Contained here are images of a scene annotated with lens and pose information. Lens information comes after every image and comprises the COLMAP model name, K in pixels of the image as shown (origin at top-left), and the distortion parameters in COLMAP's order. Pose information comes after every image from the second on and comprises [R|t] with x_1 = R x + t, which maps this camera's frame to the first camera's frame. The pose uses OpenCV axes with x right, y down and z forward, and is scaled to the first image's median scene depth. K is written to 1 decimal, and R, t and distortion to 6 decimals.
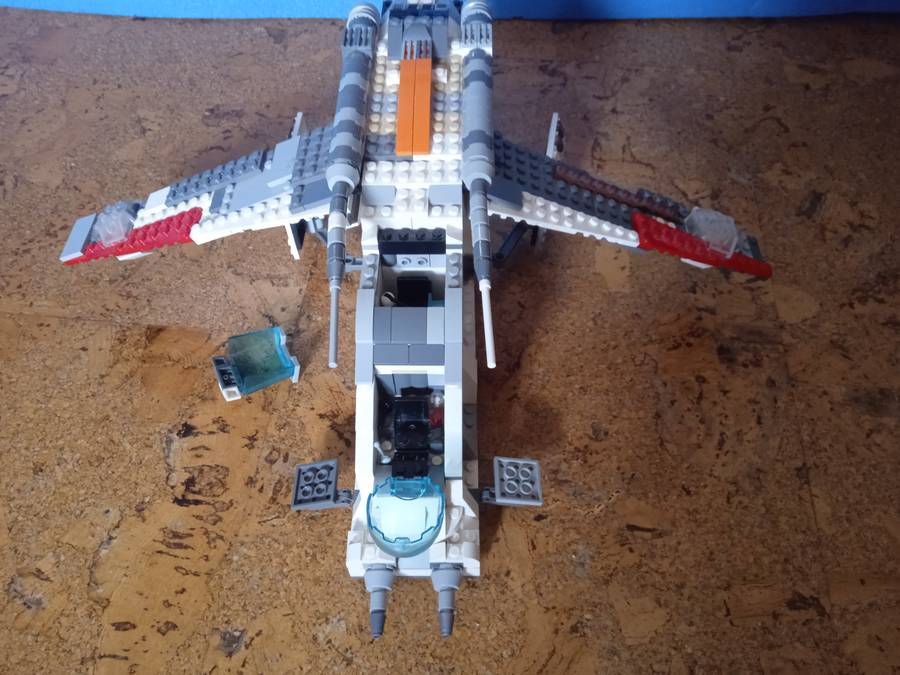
lens RADIAL K [[748.4, 0, 448.7], [0, 748.4, 342.0], [0, 0, 1]] dist [0.110938, -0.218497]
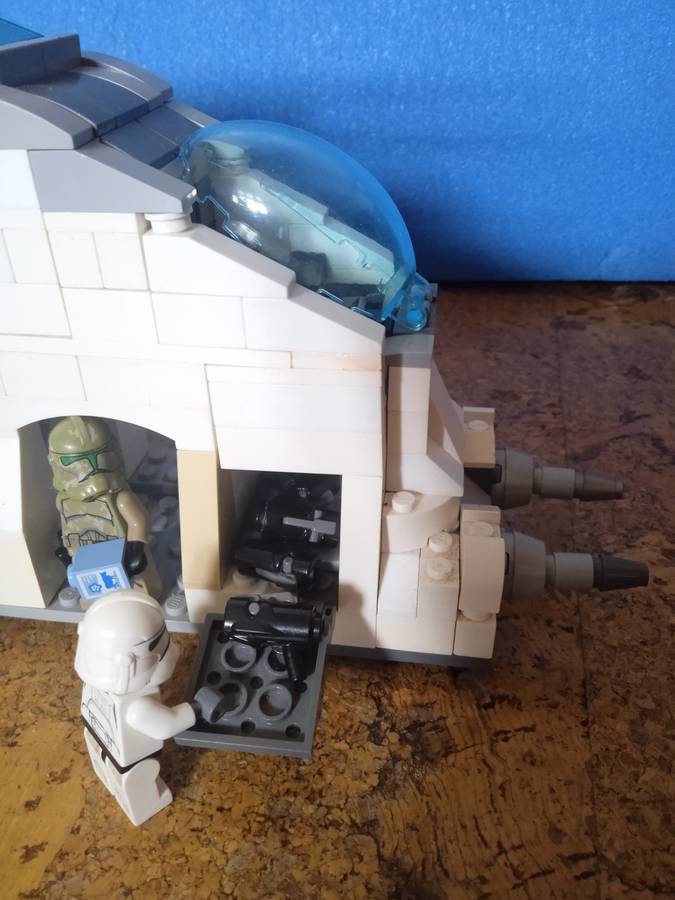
lens RADIAL K [[748.4, 0, 344.9], [0, 748.4, 453.1], [0, 0, 1]] dist [0.110938, -0.218497]
pose [[0.994653, 0.051280, -0.089646, 0.381908], [-0.081749, 0.921376, -0.379978, -0.145433], [0.063113, 0.385275, 0.920641, 0.771255]]
